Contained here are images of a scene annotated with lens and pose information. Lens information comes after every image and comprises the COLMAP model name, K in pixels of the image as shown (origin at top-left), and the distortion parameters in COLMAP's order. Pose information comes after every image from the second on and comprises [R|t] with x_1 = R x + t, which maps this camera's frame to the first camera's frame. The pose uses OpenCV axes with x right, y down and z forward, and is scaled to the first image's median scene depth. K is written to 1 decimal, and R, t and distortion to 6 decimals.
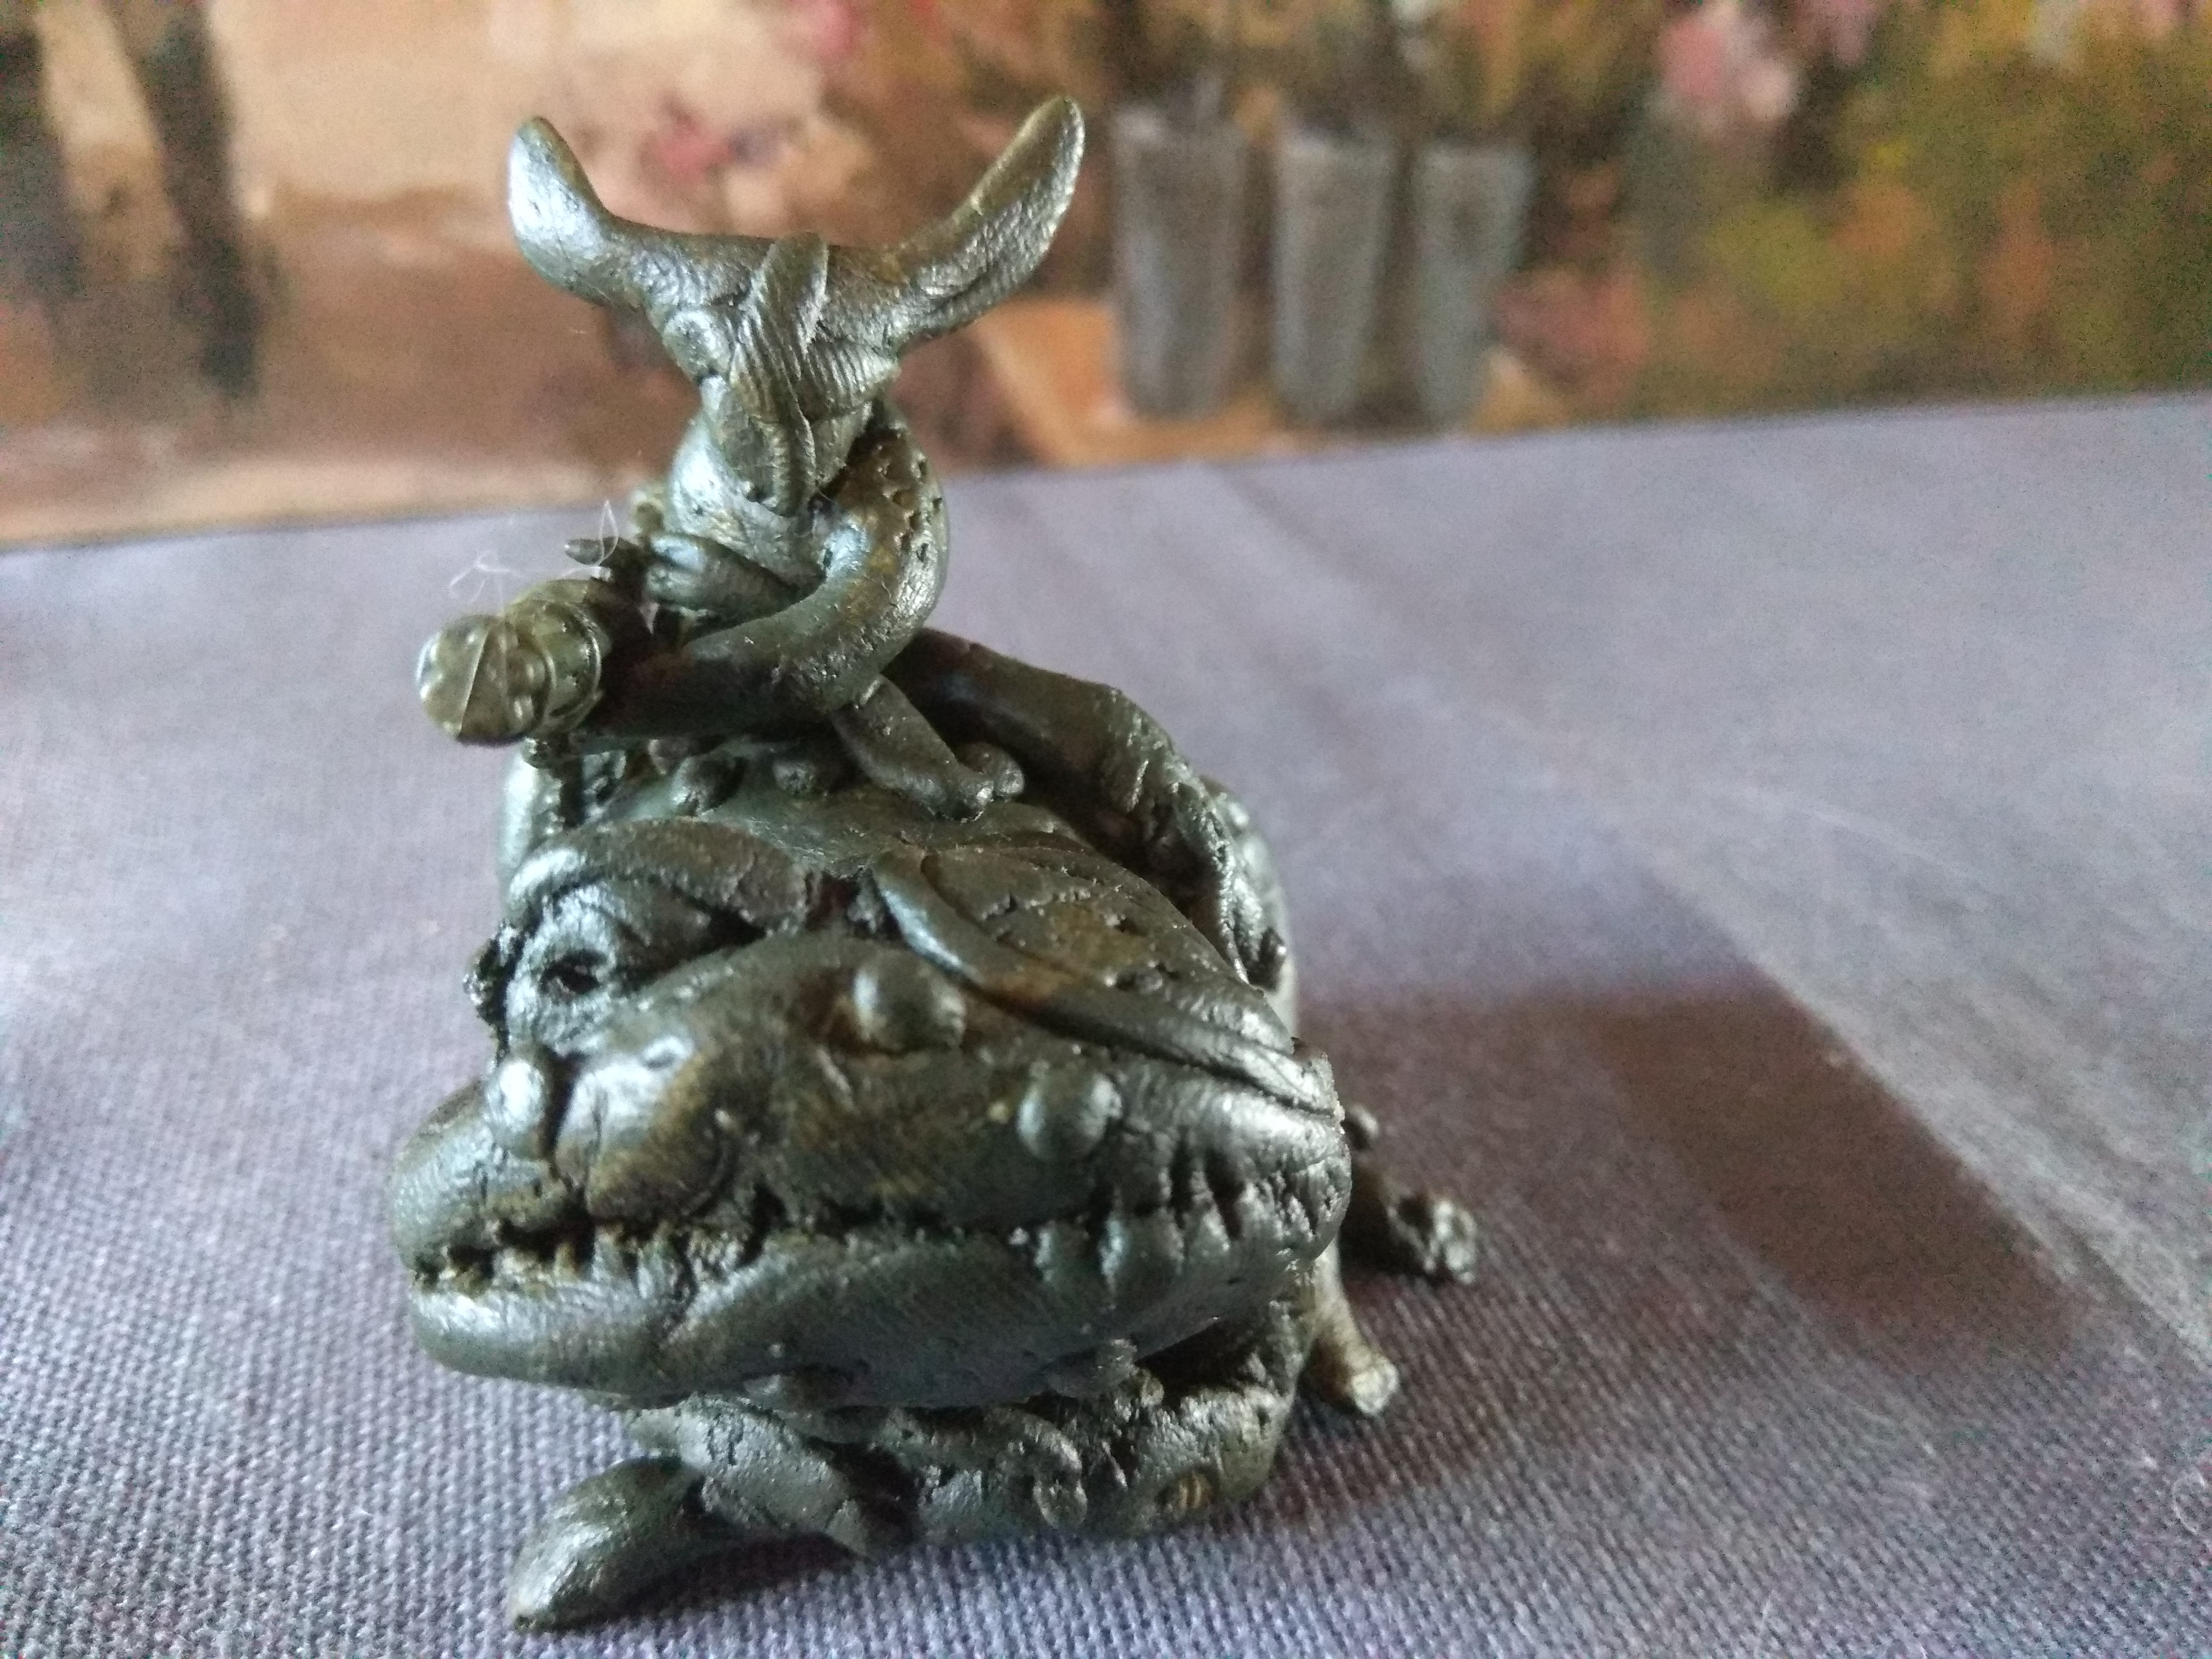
lens RADIAL K [[1894.4, 0, 1112.8], [0, 1894.4, 836.8], [0, 0, 1]] dist [0.013752, -0.109357]
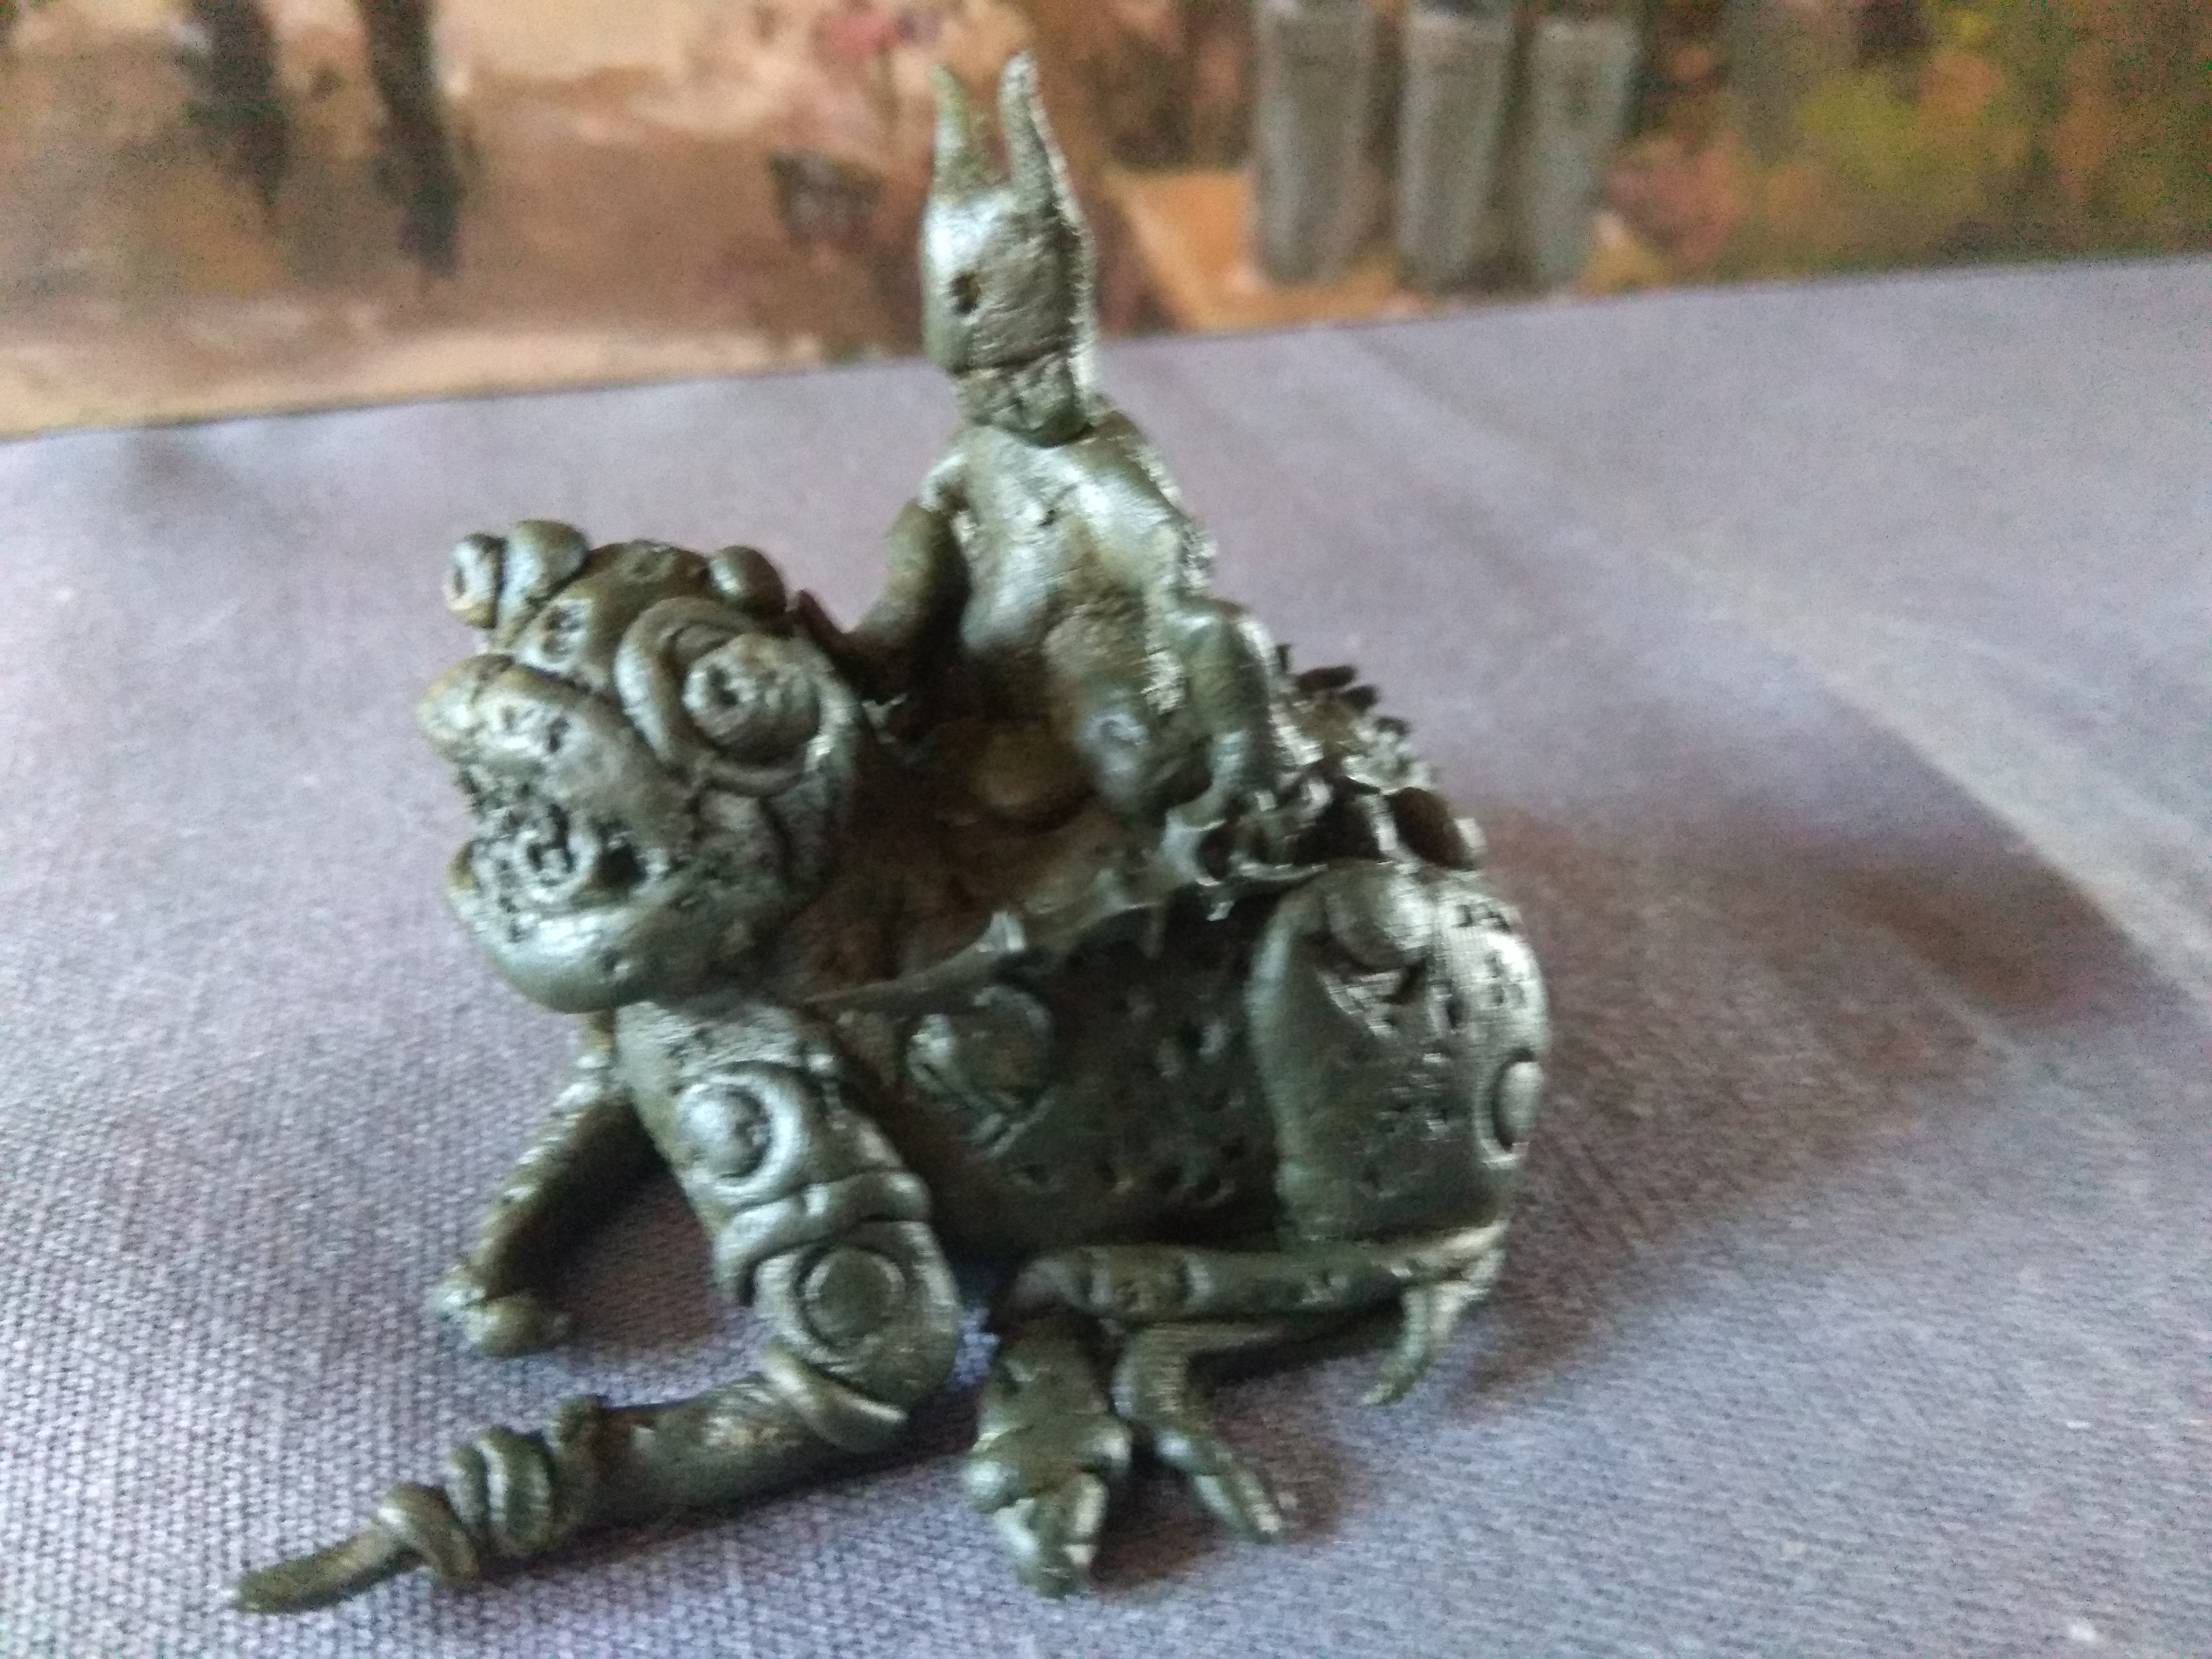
lens RADIAL K [[1894.4, 0, 1092.1], [0, 1894.4, 840.3], [0, 0, 1]] dist [0.013752, -0.109357]
pose [[0.999852, -0.013773, 0.010335, -0.118504], [0.012976, 0.997203, 0.073604, 0.011606], [-0.011320, -0.073459, 0.997234, -0.087347]]
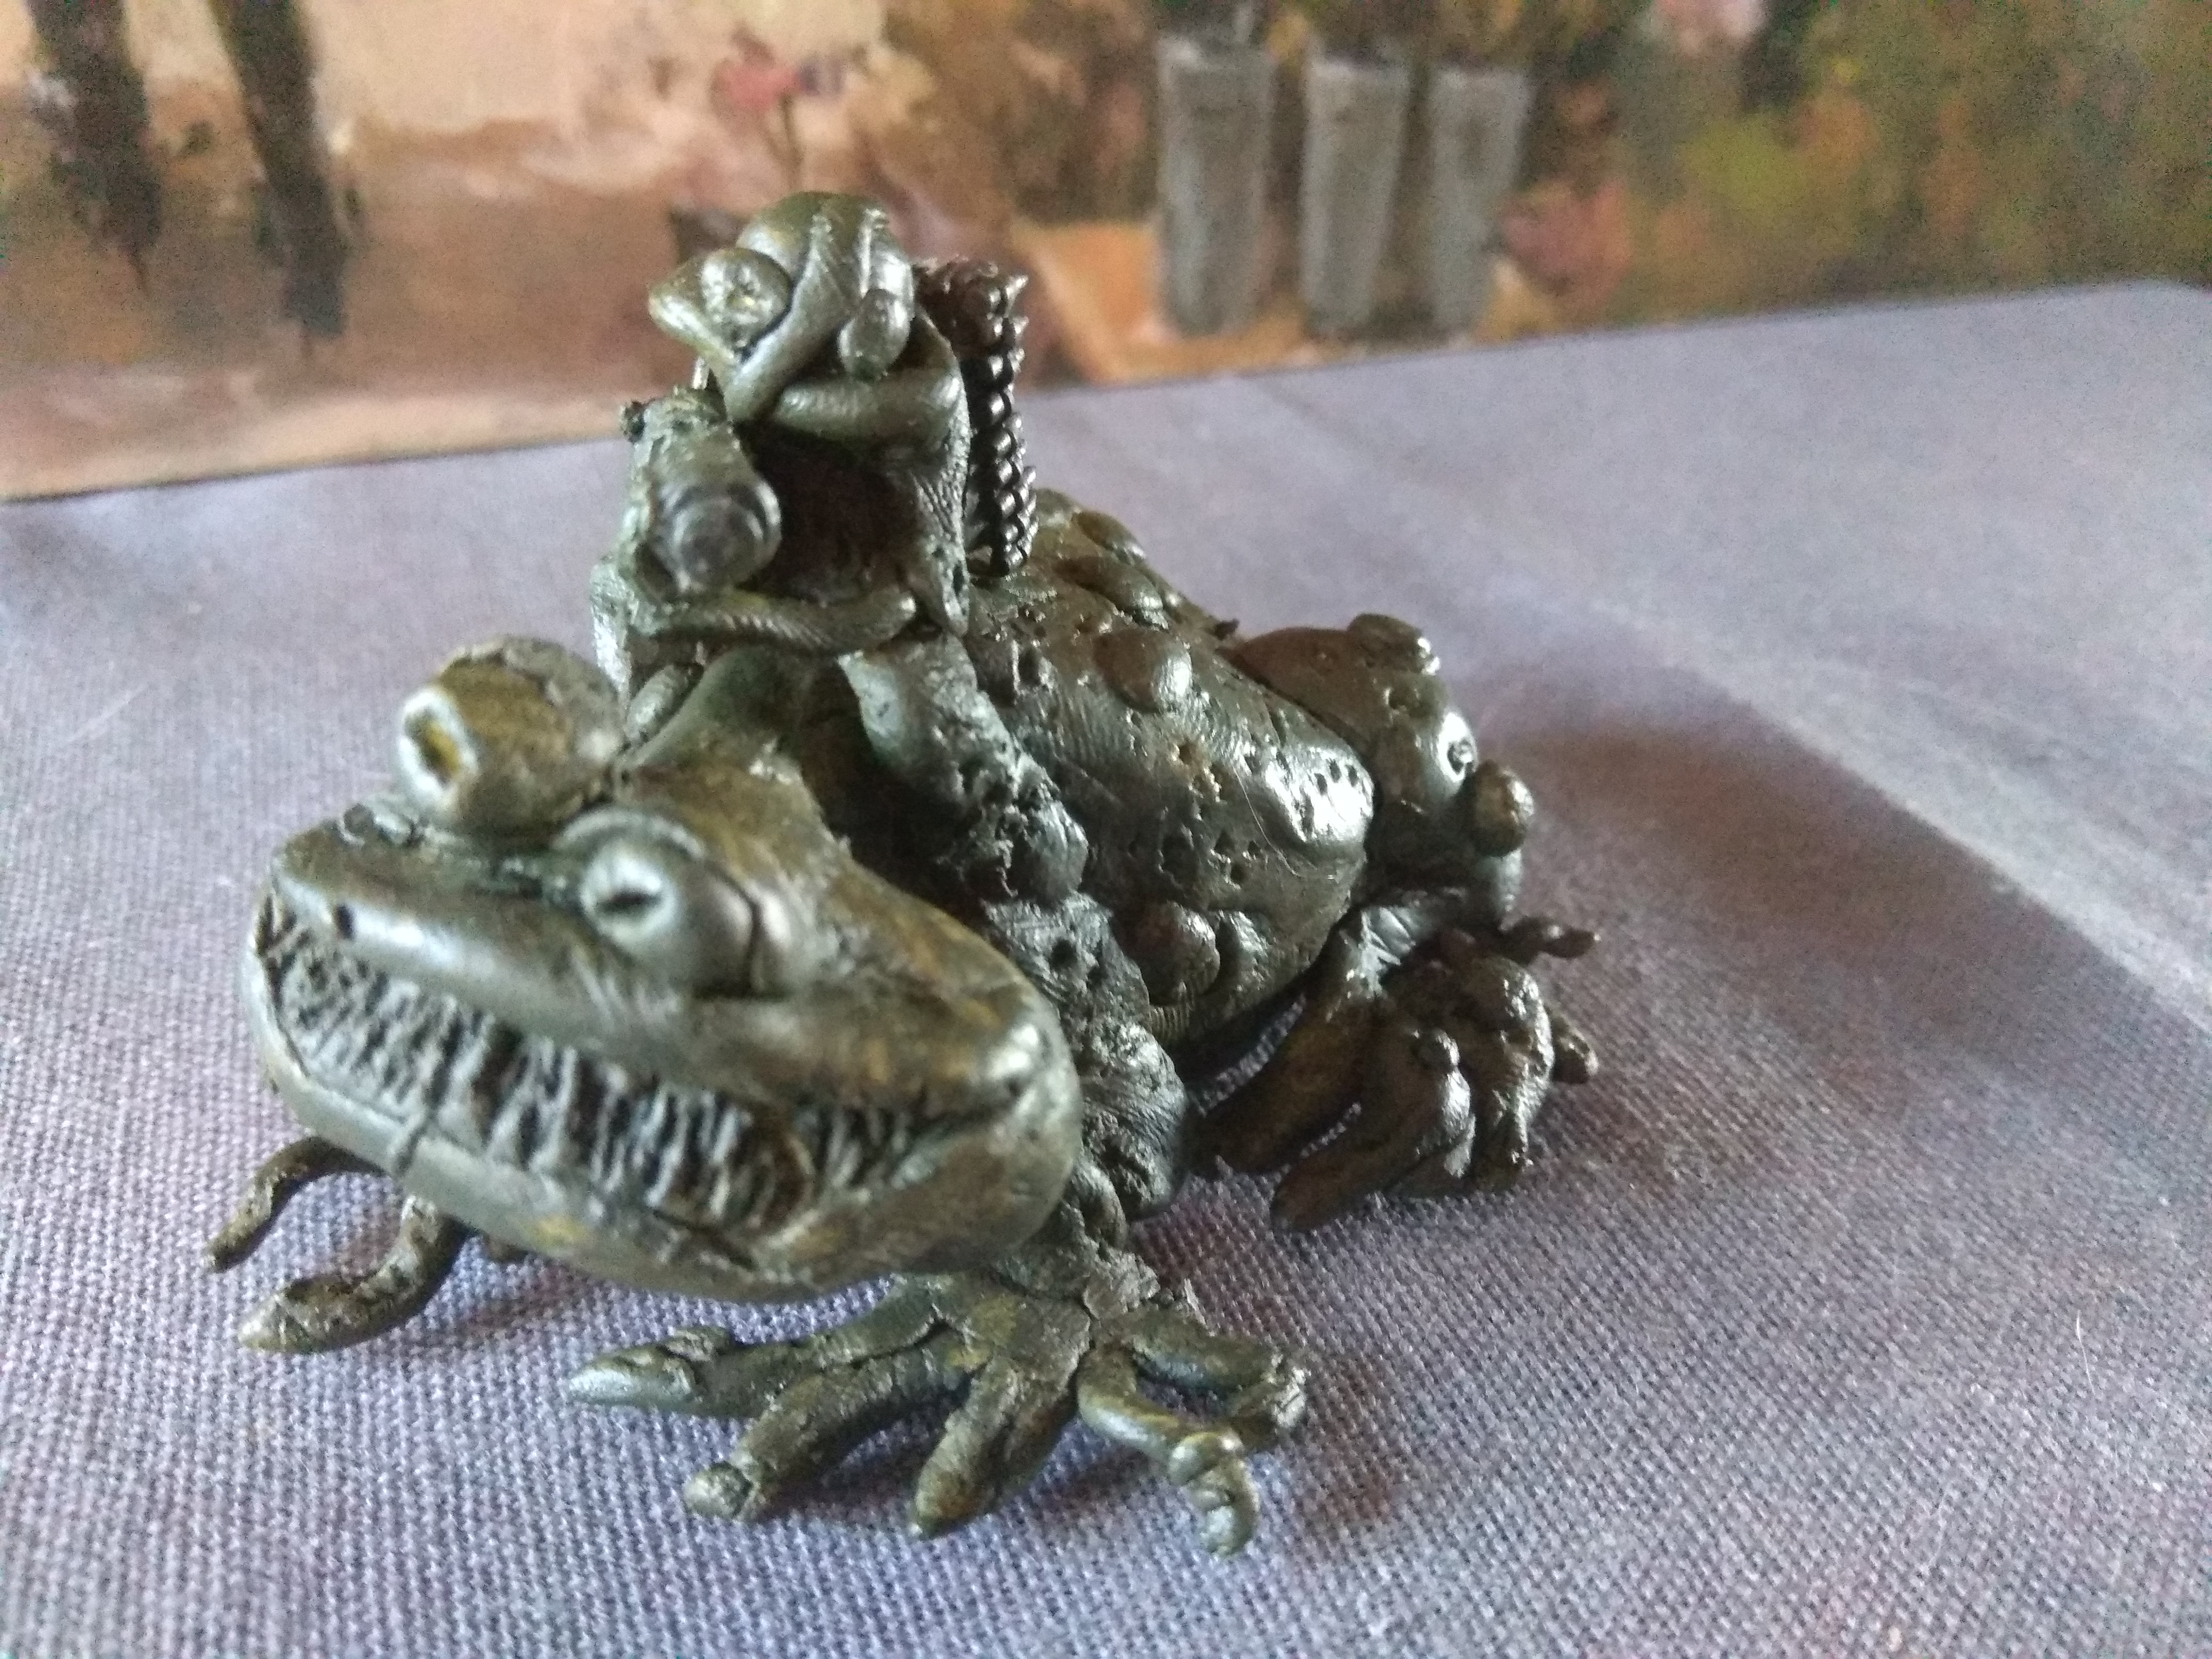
lens RADIAL K [[1894.4, 0, 1109.8], [0, 1894.4, 823.2], [0, 0, 1]] dist [0.013752, -0.109357]
pose [[0.994000, -0.048535, 0.098022, -0.164078], [0.044128, 0.997937, 0.046640, -0.001416], [-0.100084, -0.042035, 0.994091, -0.057362]]
